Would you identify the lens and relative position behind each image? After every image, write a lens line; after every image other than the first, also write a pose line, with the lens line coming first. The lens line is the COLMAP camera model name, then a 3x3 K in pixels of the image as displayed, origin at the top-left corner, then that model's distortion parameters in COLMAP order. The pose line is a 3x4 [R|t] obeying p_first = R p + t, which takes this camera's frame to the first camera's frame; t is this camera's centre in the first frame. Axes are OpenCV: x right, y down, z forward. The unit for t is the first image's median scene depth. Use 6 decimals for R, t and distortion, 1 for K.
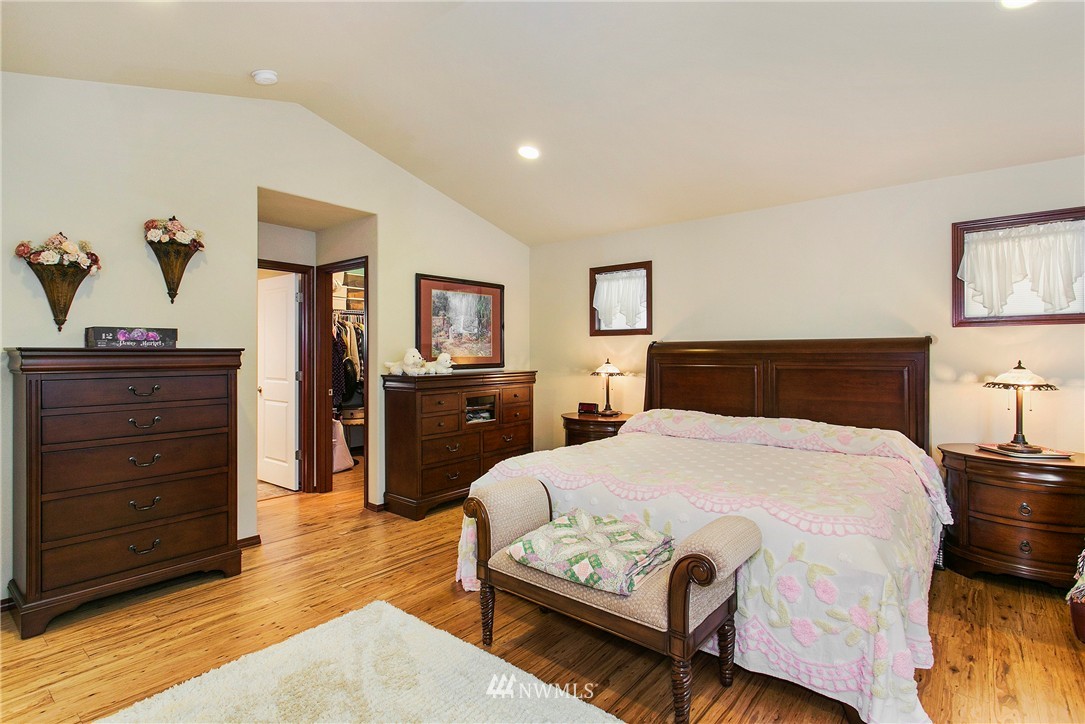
lens RADIAL K [[529.6, 0, 541.7], [0, 529.6, 359.3], [0, 0, 1]] dist [-0.000425, 0.002126]
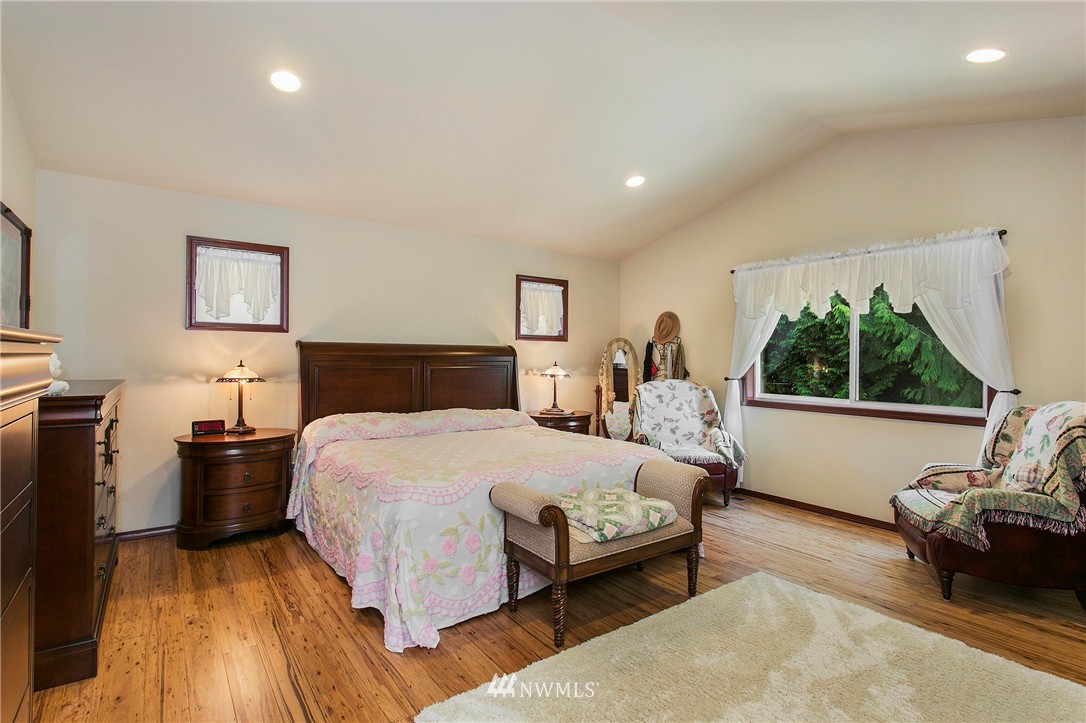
lens RADIAL K [[530.1, 0, 540.9], [0, 530.1, 356.9], [0, 0, 1]] dist [-0.000425, 0.002126]
pose [[0.256516, 0.002009, 0.966538, -0.531280], [-0.001526, 0.999997, -0.001673, -0.005450], [-0.966539, -0.001045, 0.256519, 0.378010]]
